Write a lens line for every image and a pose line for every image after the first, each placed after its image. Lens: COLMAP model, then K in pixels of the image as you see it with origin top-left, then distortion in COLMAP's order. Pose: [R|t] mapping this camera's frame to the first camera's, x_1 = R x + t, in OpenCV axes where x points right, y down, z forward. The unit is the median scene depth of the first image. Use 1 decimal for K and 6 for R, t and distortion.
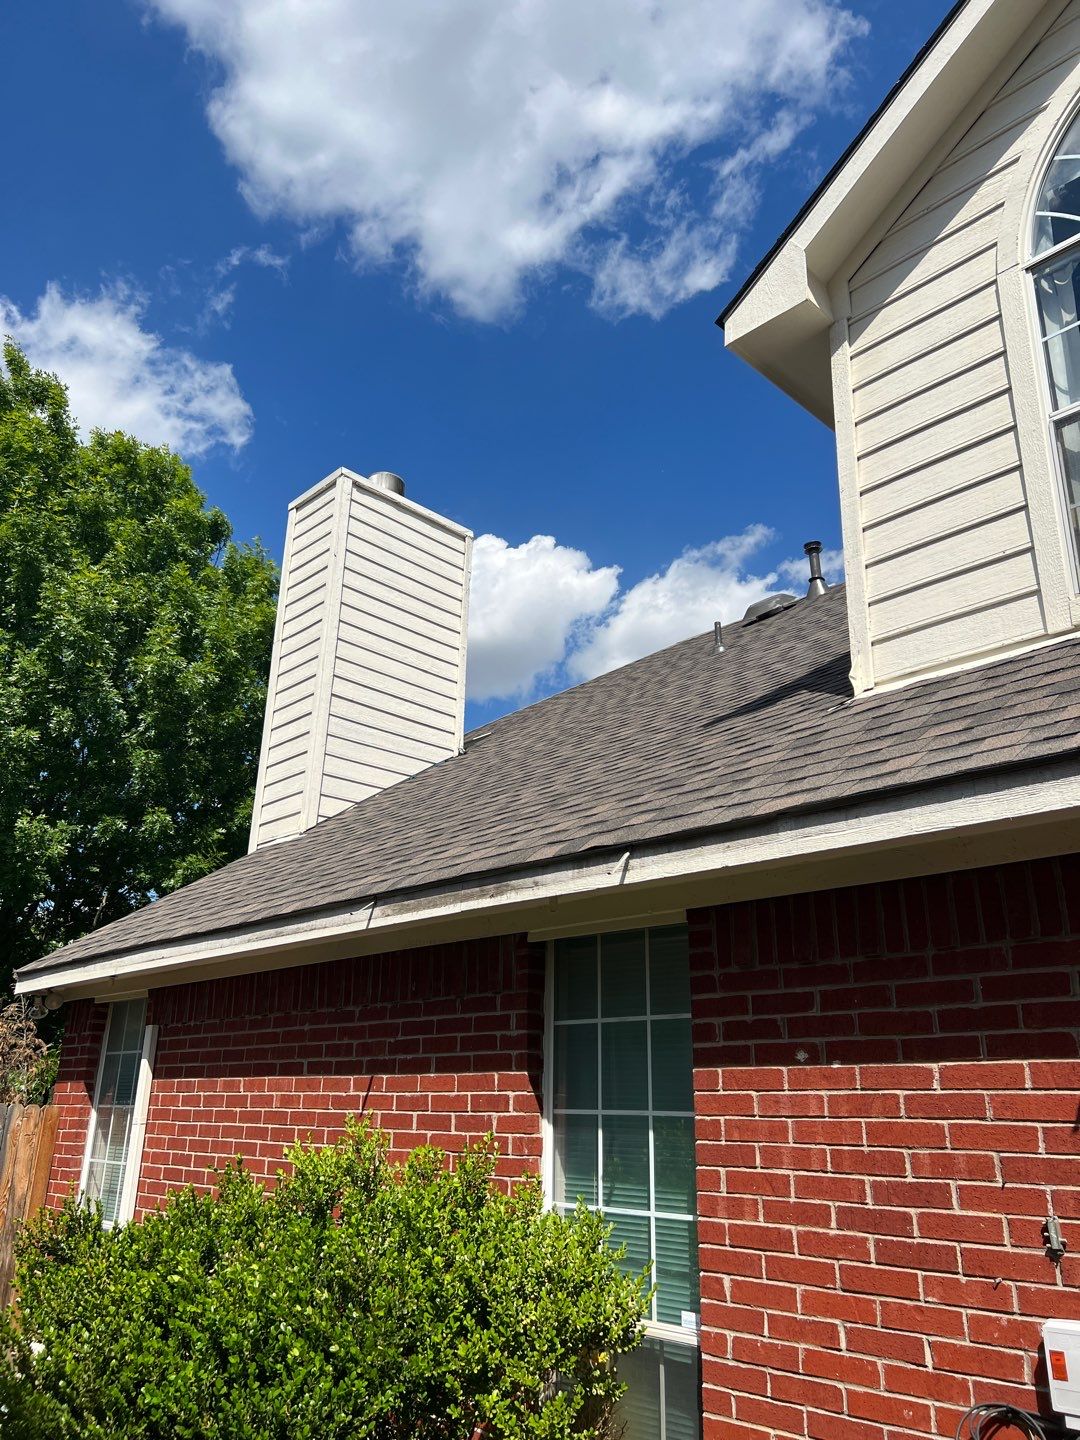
lens RADIAL K [[1068.8, 0, 540.0], [0, 1068.8, 720.0], [0, 0, 1]] dist [0.014910, -0.008592]
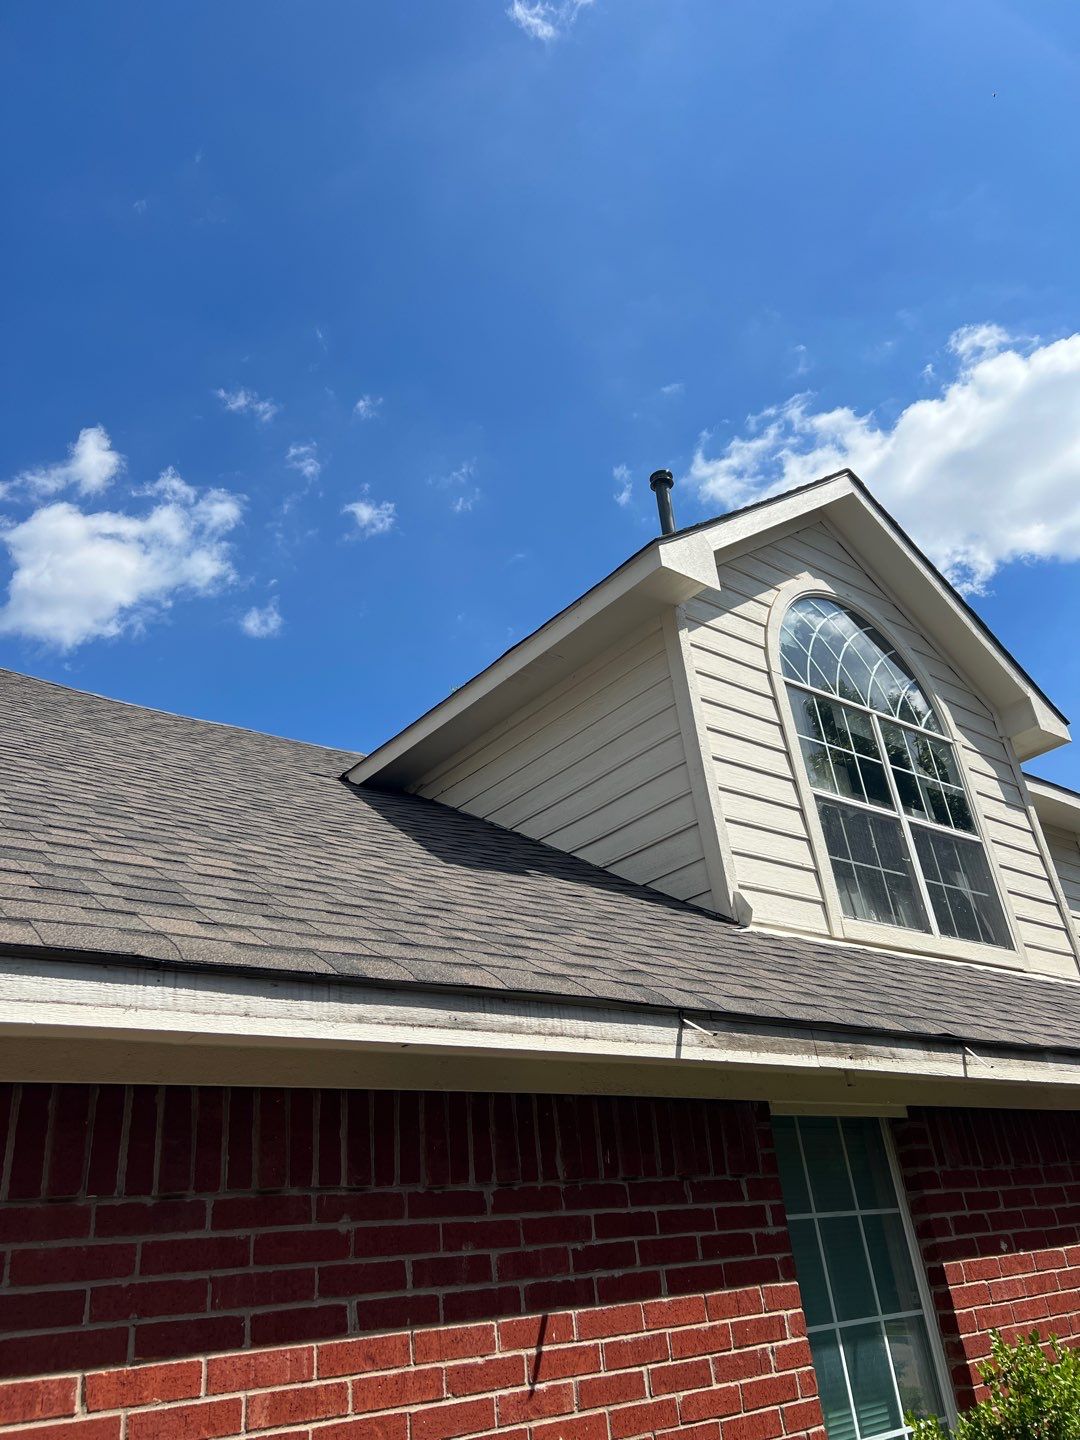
lens RADIAL K [[1068.8, 0, 540.0], [0, 1068.8, 720.0], [0, 0, 1]] dist [0.014910, -0.008592]
pose [[0.090137, 0.439153, 0.893879, -0.858217], [-0.253850, 0.878018, -0.405763, 0.305943], [-0.963035, -0.190337, 0.190621, 1.017454]]
